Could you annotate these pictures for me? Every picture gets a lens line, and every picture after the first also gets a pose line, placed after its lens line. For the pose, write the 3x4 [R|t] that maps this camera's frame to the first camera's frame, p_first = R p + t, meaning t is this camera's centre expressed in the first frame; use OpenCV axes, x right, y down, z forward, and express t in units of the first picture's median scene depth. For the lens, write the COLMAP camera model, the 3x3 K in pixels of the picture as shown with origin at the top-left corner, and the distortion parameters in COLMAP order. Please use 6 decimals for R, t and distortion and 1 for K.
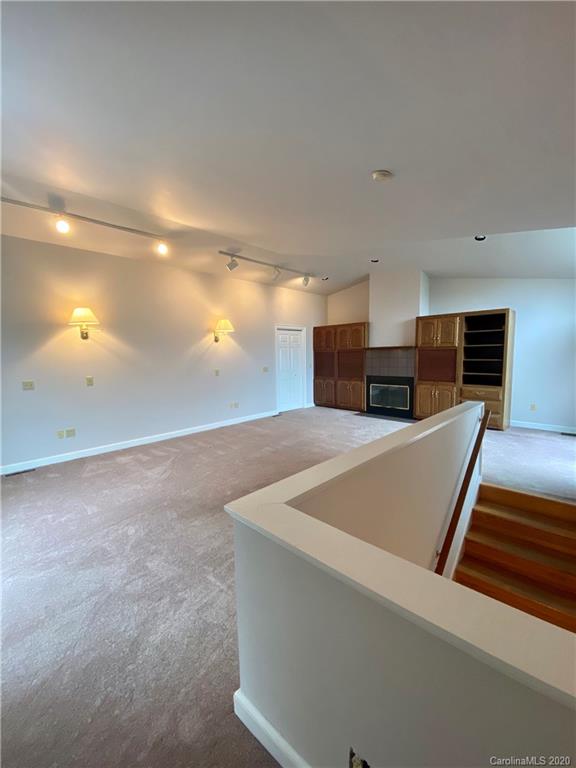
lens RADIAL K [[307.5, 0, 288.0], [0, 307.5, 384.0], [0, 0, 1]] dist [0.001309, -0.011691]
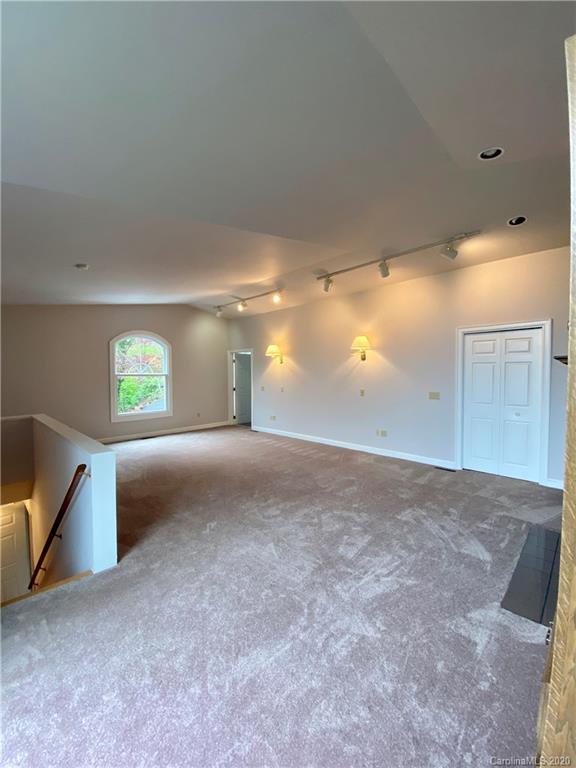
lens RADIAL K [[307.5, 0, 288.0], [0, 307.5, 384.0], [0, 0, 1]] dist [0.001309, -0.011691]
pose [[-0.017608, 0.049977, -0.998595, 0.720150], [-0.092509, 0.994384, 0.051398, -0.091597], [0.995556, 0.093284, -0.012886, 0.785010]]
